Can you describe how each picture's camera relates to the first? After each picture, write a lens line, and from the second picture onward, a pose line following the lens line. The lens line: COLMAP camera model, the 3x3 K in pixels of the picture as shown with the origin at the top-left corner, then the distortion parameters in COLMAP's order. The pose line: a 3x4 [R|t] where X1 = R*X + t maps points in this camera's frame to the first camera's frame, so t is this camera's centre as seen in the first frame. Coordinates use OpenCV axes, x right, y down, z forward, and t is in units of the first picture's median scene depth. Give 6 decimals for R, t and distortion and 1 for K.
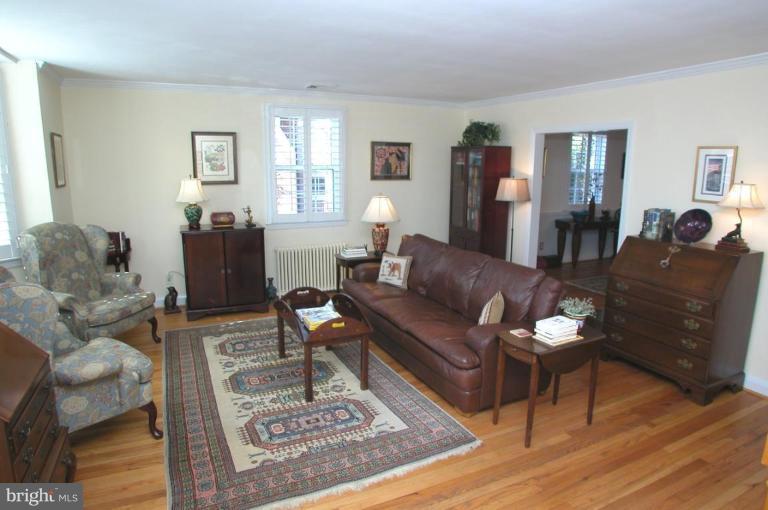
lens RADIAL K [[468.7, 0, 386.5], [0, 468.7, 257.4], [0, 0, 1]] dist [-0.069193, 0.000154]
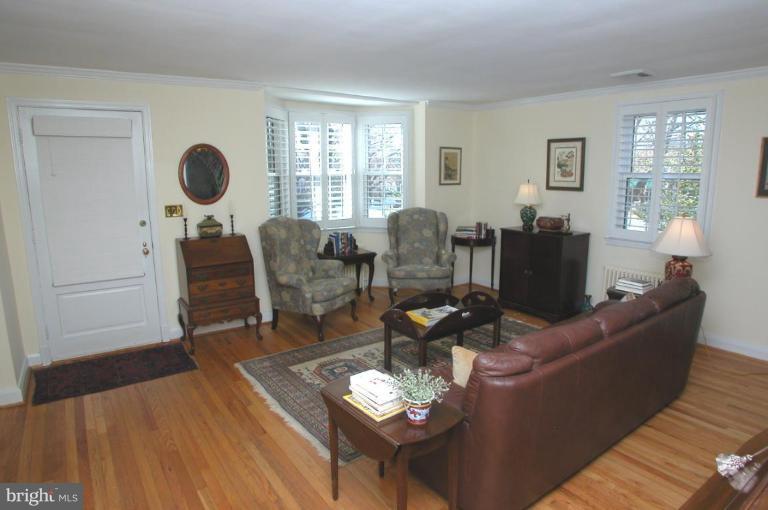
lens RADIAL K [[468.7, 0, 389.0], [0, 468.7, 250.4], [0, 0, 1]] dist [-0.069193, 0.000154]
pose [[0.176446, 0.162362, -0.970827, 0.579967], [-0.184964, 0.974201, 0.129310, -0.091209], [0.966776, 0.156752, 0.201925, 0.453891]]
